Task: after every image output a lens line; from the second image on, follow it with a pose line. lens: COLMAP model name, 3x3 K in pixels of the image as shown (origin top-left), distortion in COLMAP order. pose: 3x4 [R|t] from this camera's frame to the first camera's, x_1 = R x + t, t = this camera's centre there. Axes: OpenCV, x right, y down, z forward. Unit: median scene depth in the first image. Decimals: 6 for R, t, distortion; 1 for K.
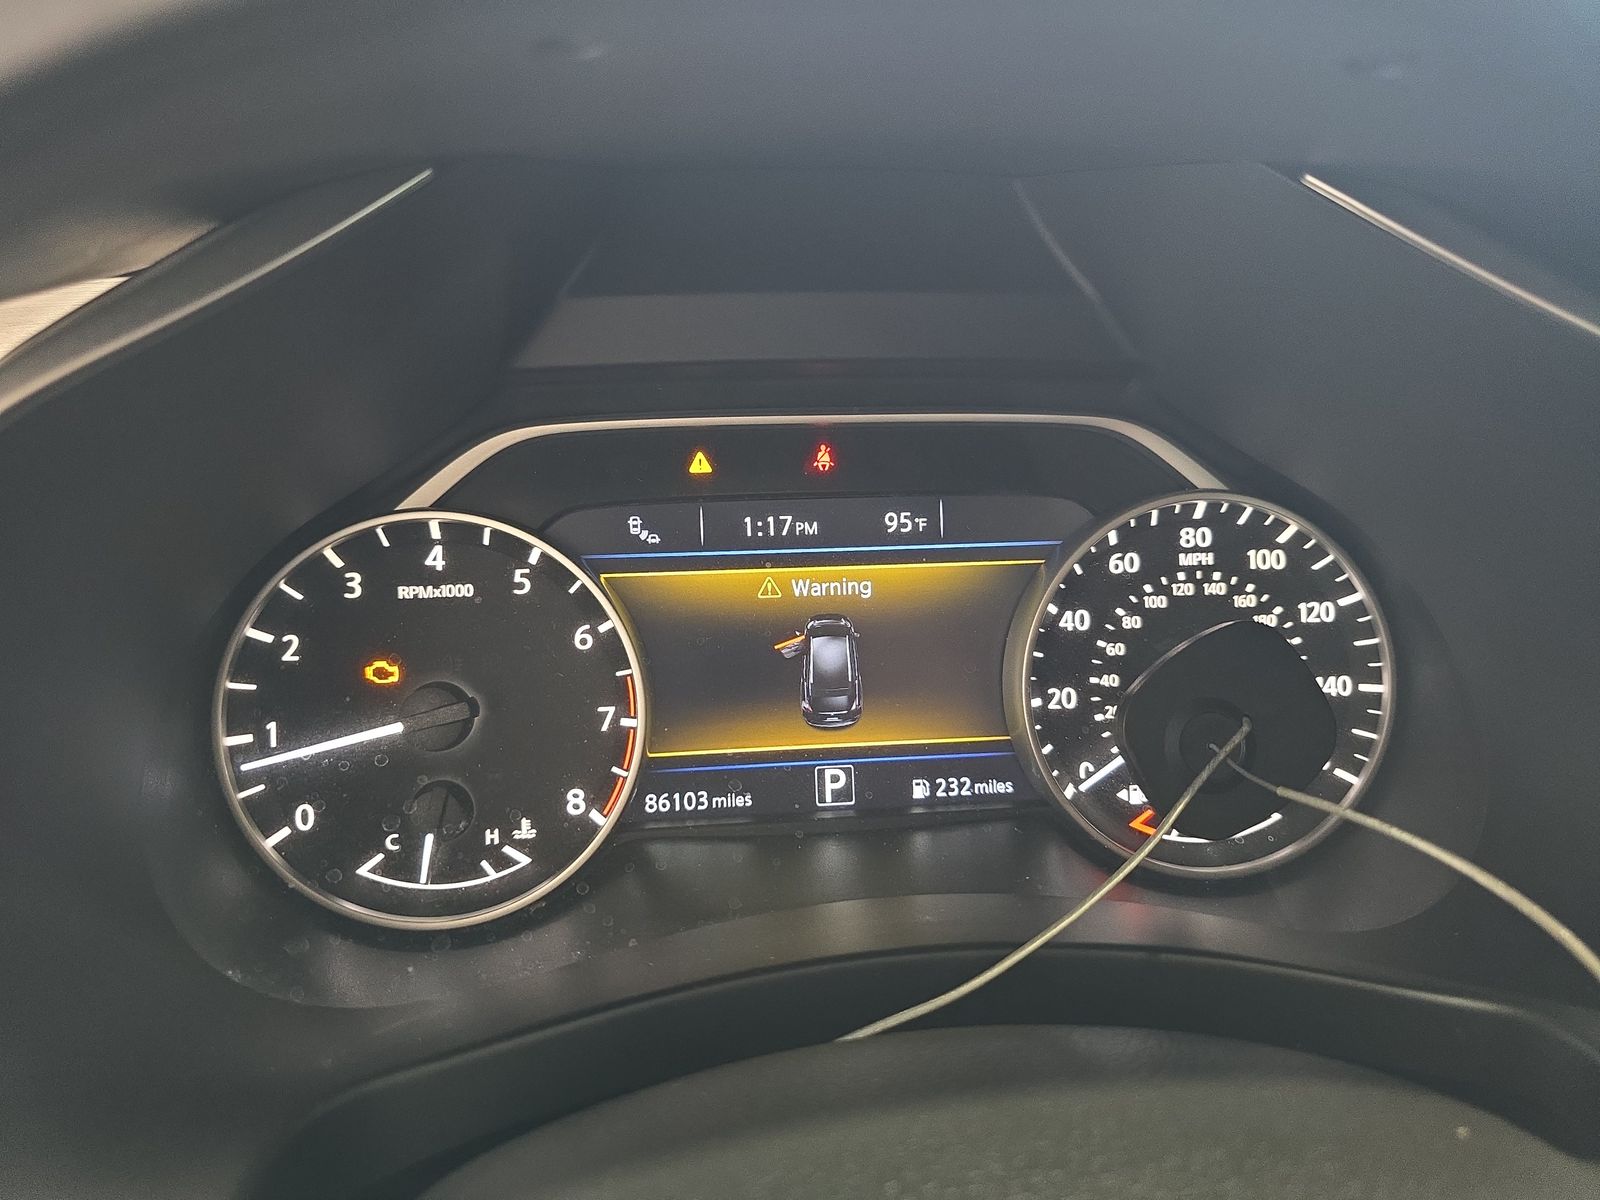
lens RADIAL K [[1148.7, 0, 800.0], [0, 1148.7, 600.0], [0, 0, 1]] dist [0.002772, 0.001442]
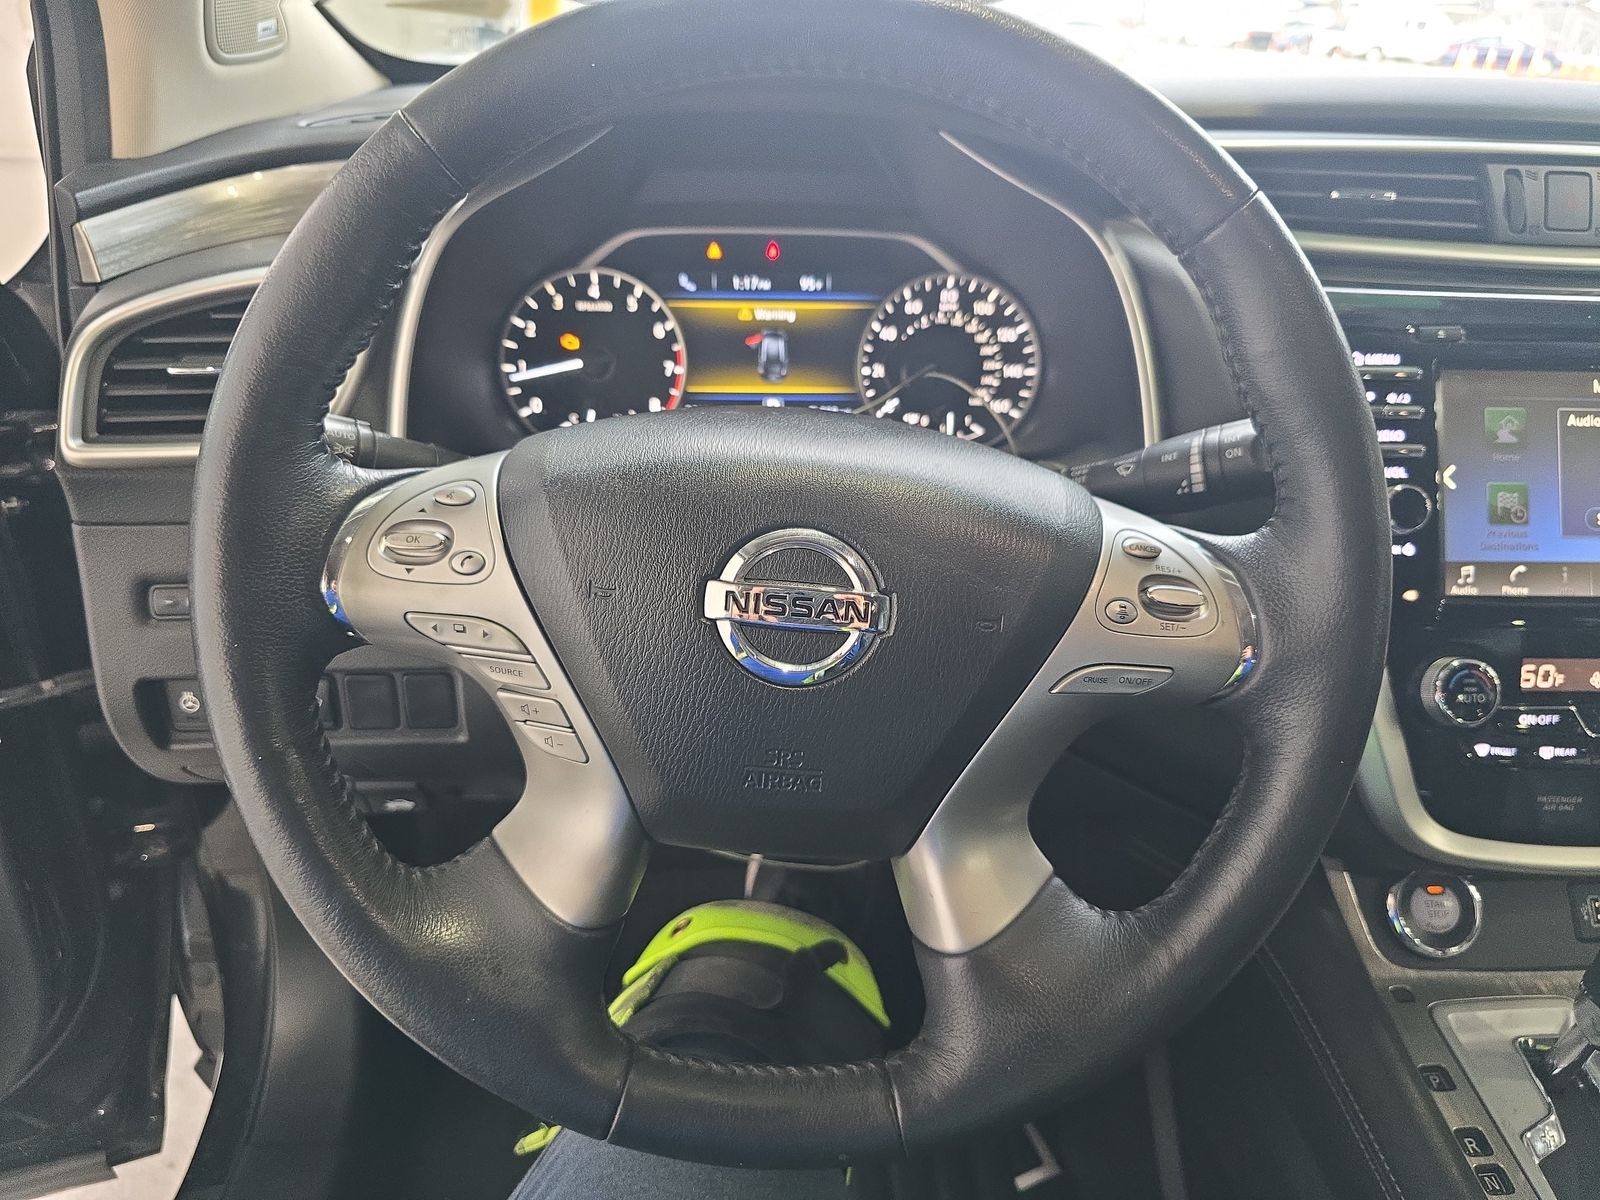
lens RADIAL K [[1148.7, 0, 800.0], [0, 1148.7, 600.0], [0, 0, 1]] dist [0.002772, 0.001442]
pose [[0.996020, 0.050427, -0.073489, 0.259295], [-0.041434, 0.992012, 0.119141, 0.260770], [0.078910, -0.115622, 0.990154, -1.176503]]
